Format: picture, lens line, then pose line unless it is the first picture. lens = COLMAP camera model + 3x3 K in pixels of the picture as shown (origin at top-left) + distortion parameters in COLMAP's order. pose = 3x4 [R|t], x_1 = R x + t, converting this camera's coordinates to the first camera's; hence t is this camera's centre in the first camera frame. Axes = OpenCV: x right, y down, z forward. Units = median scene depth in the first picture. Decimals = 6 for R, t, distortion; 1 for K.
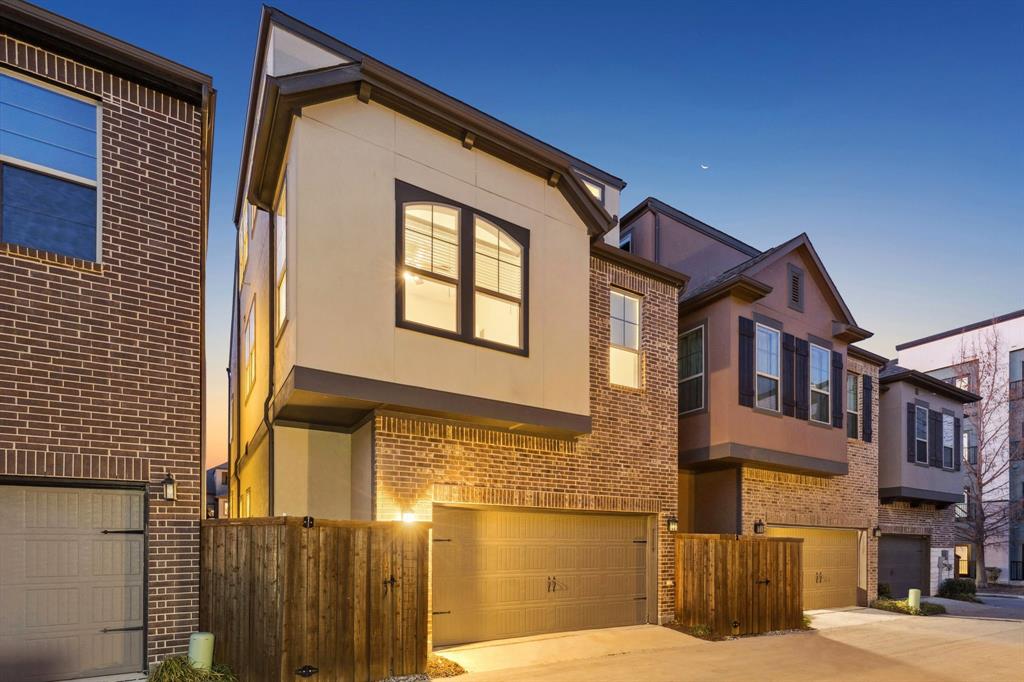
lens RADIAL K [[514.4, 0, 512.7], [0, 514.4, 521.6], [0, 0, 1]] dist [0.002851, 0.000137]
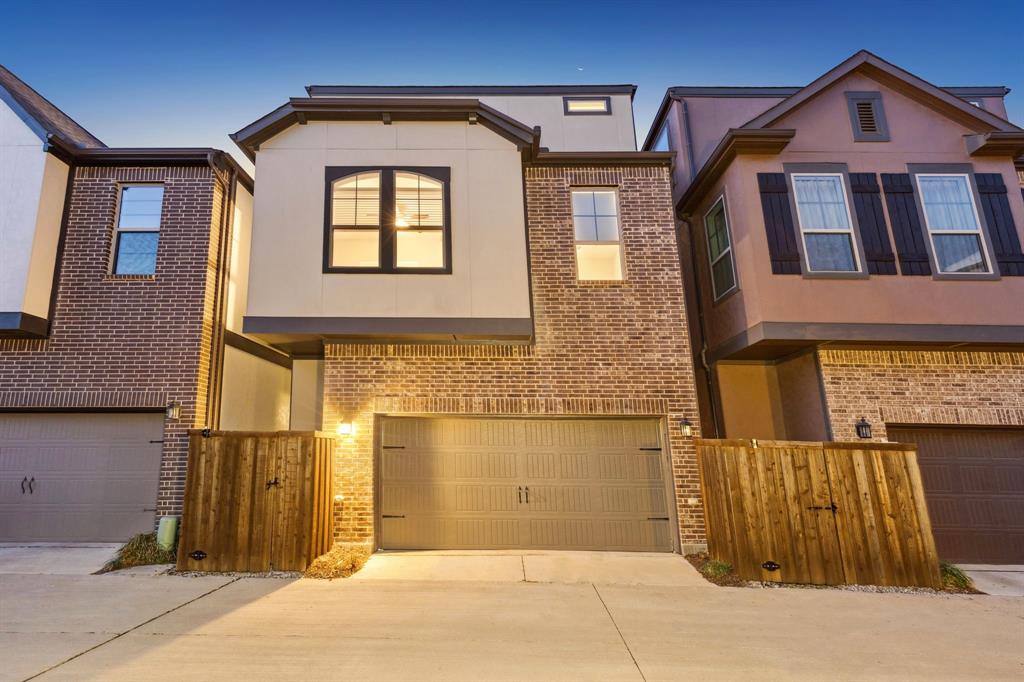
lens RADIAL K [[458.8, 0, 511.6], [0, 458.8, 348.3], [0, 0, 1]] dist [0.002083, -0.000062]
pose [[0.851226, -0.111111, -0.512903, 0.581929], [0.018771, 0.983151, -0.181828, 0.010854], [0.524464, 0.145149, 0.838969, 0.266344]]
